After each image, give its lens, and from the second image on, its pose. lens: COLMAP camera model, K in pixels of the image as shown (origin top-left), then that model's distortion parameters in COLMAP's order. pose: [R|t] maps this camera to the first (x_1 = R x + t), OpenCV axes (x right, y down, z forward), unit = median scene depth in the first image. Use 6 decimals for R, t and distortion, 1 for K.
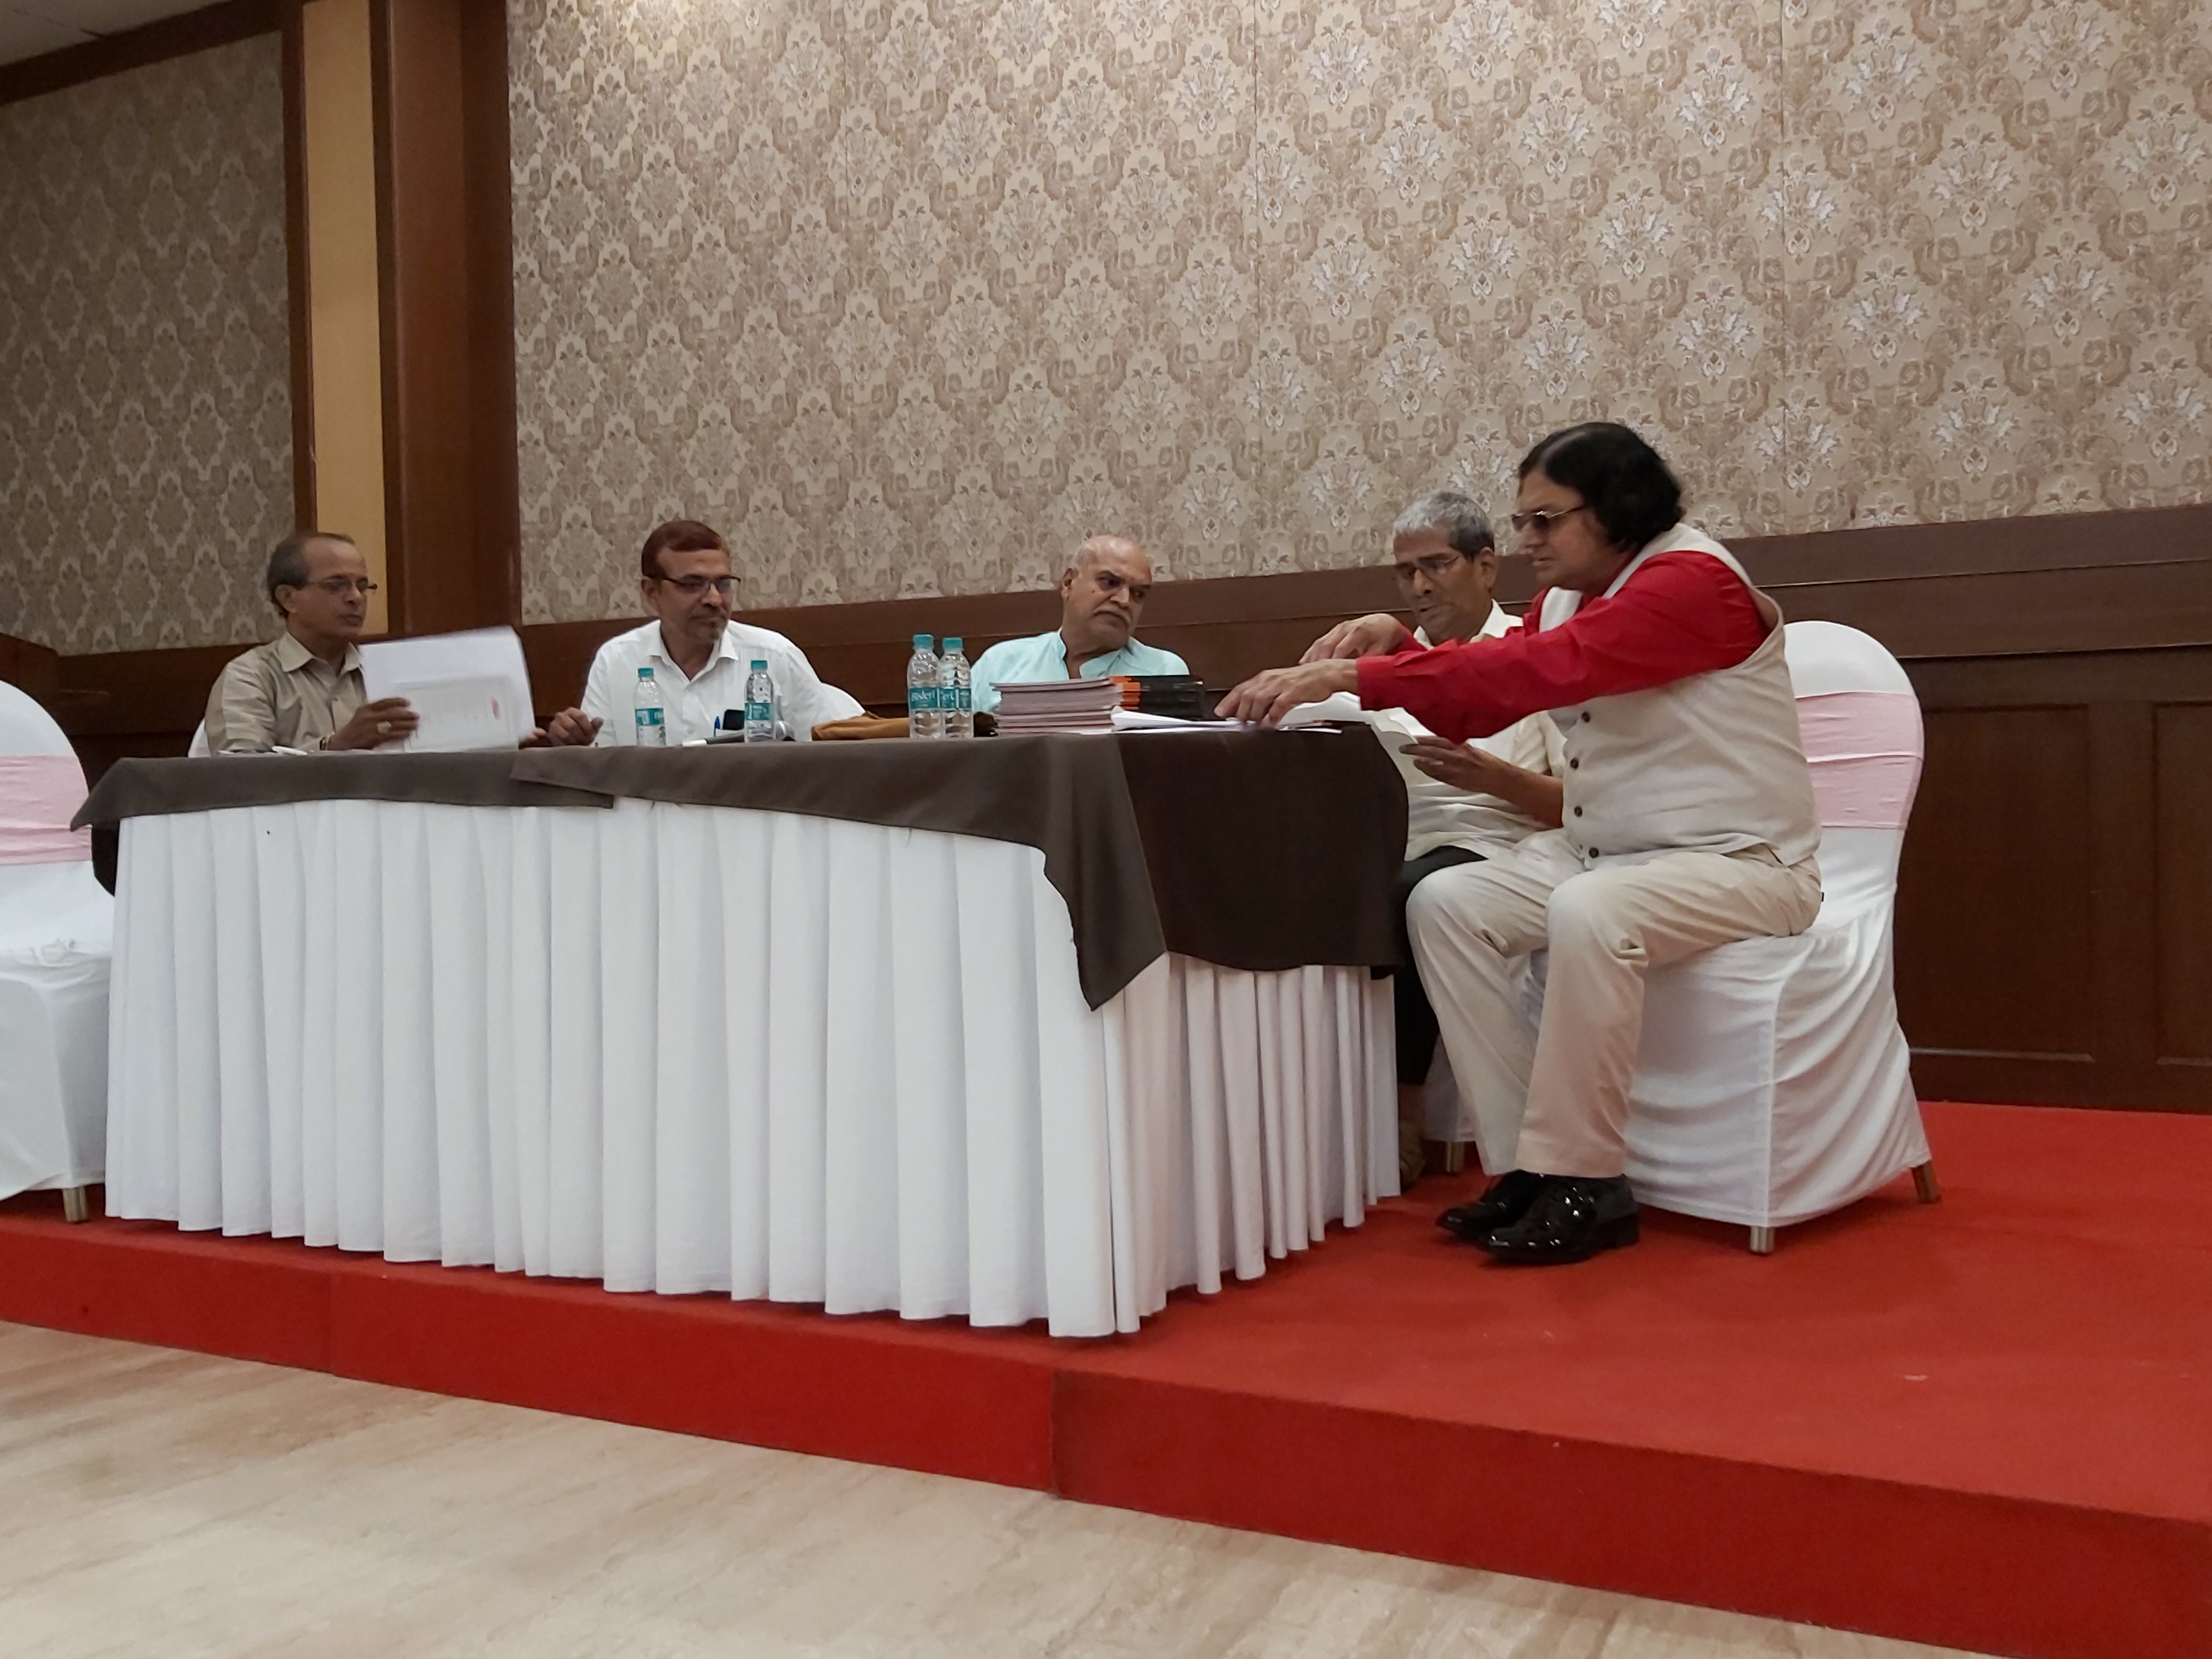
lens RADIAL K [[2135.9, 0, 1096.6], [0, 2135.9, 824.9], [0, 0, 1]] dist [0.017839, 0.000000]
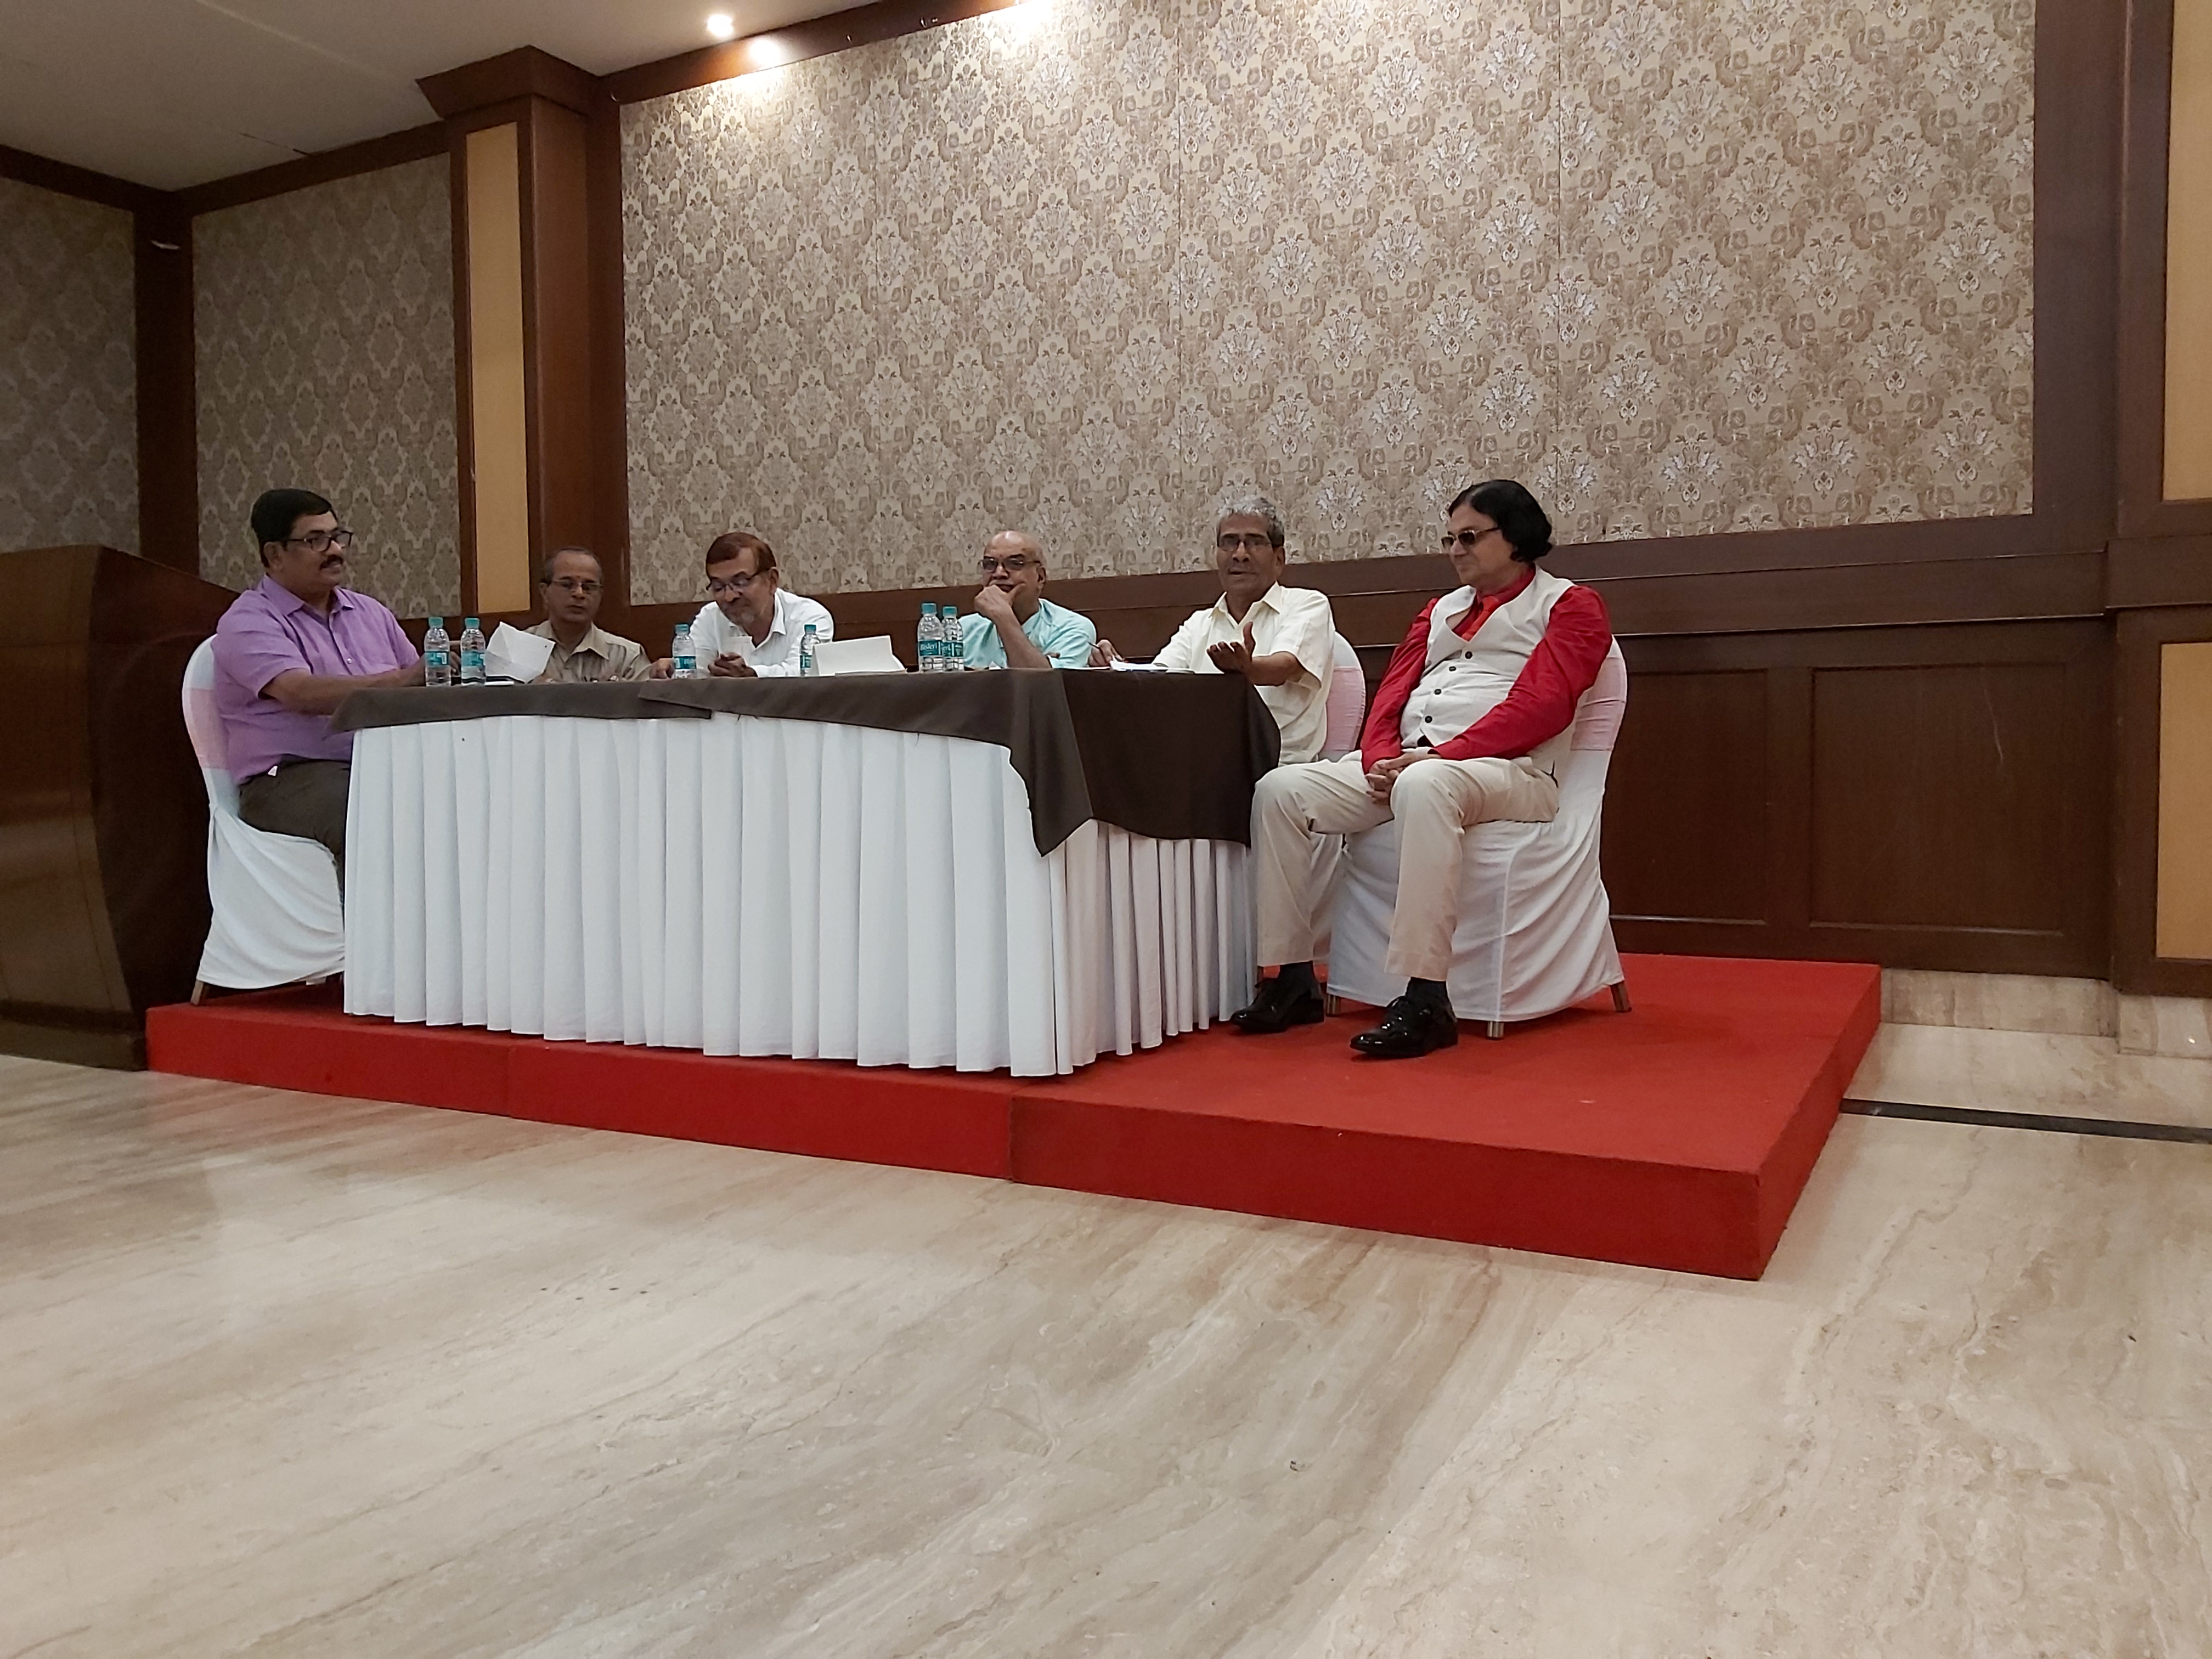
lens RADIAL K [[1700.2, 0, 1096.3], [0, 1700.2, 819.4], [0, 0, 1]] dist [0.062207, -0.124921]
pose [[0.999852, 0.010050, 0.013963, 0.011086], [-0.010315, 0.999765, 0.019064, 0.021907], [-0.013768, -0.019205, 0.999721, -0.095103]]
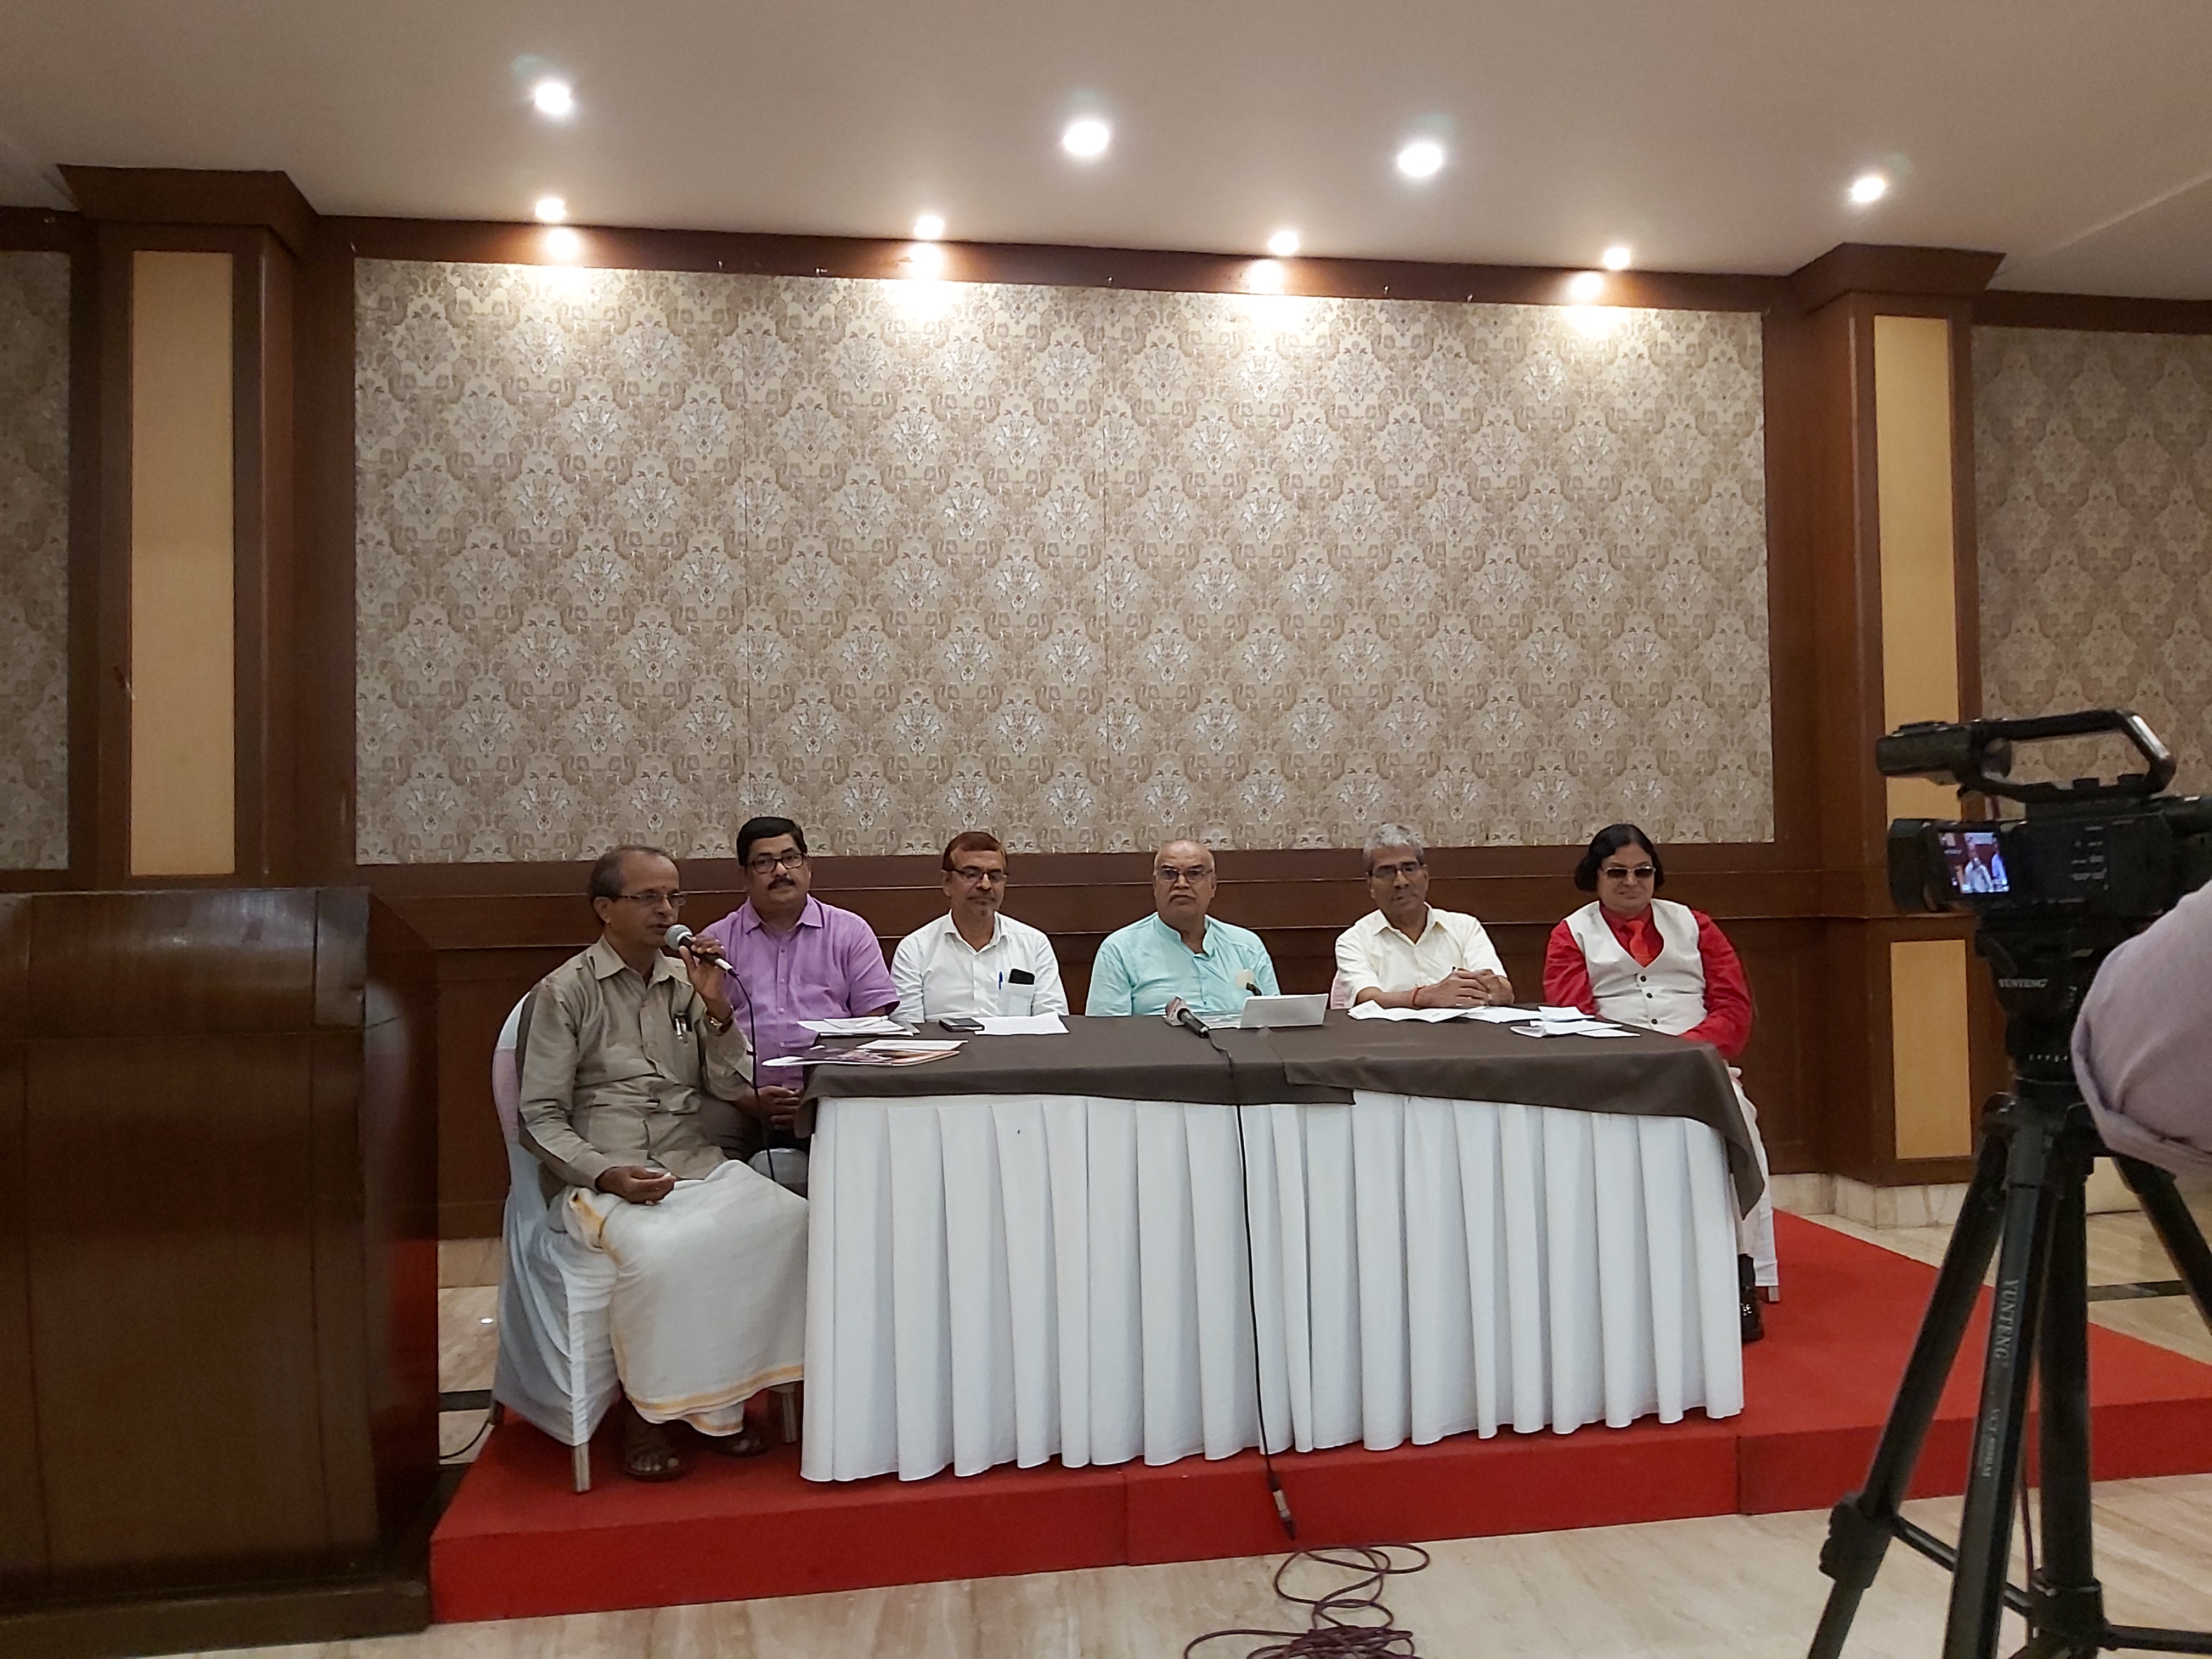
lens RADIAL K [[1700.2, 0, 1091.3], [0, 1700.2, 820.7], [0, 0, 1]] dist [0.062207, -0.124921]
pose [[0.781977, 0.019314, 0.623008, -0.684045], [0.013760, 0.998741, -0.048233, -0.091924], [-0.623155, 0.046289, 0.780727, 0.135198]]
